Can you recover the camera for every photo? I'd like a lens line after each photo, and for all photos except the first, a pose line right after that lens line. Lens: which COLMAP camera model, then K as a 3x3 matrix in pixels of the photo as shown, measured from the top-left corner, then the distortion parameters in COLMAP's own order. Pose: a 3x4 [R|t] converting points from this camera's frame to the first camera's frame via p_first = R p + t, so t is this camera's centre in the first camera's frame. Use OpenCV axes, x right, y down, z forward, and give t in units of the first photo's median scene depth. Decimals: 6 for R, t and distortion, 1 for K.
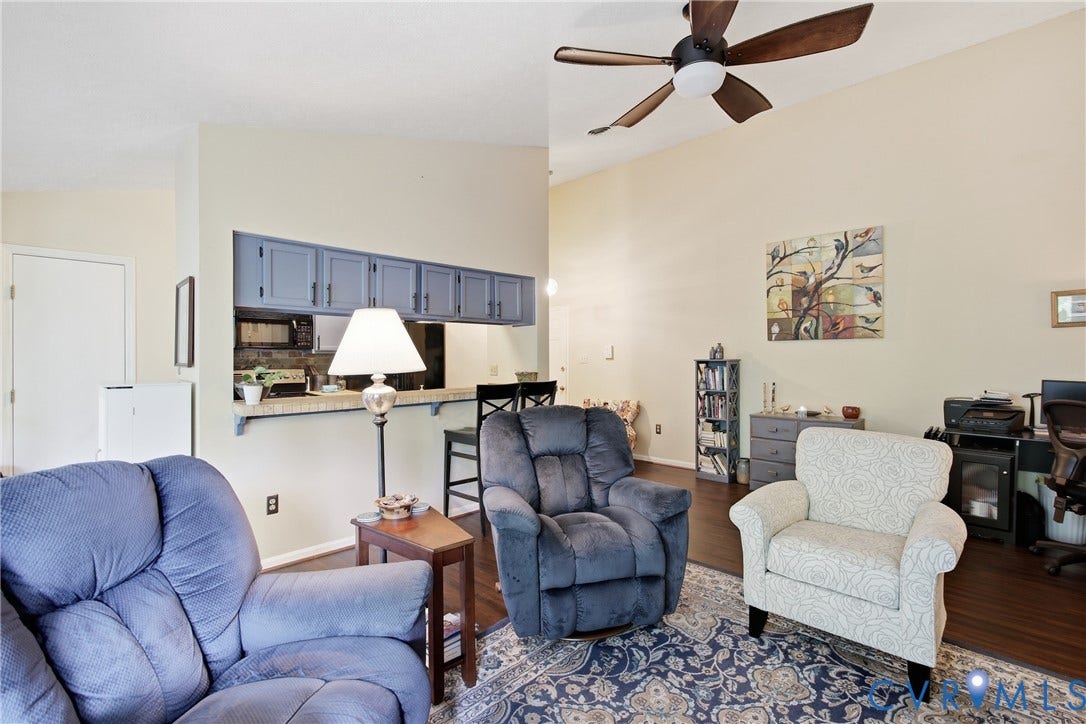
lens RADIAL K [[492.6, 0, 546.0], [0, 492.6, 360.0], [0, 0, 1]] dist [0.000908, 0.000464]
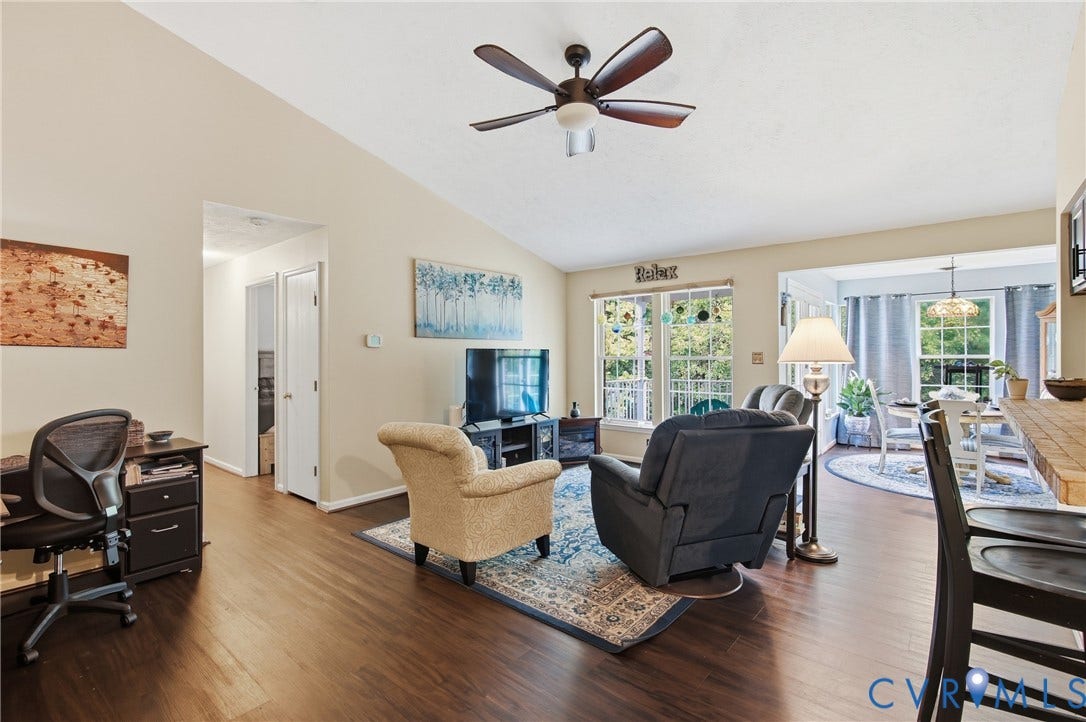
lens RADIAL K [[498.3, 0, 548.0], [0, 498.3, 354.0], [0, 0, 1]] dist [-0.005619, -0.000074]
pose [[-0.996751, 0.004816, -0.080398, 0.256160], [0.004645, 0.999987, 0.002313, -0.003451], [0.080408, 0.001933, -0.996760, 1.163919]]
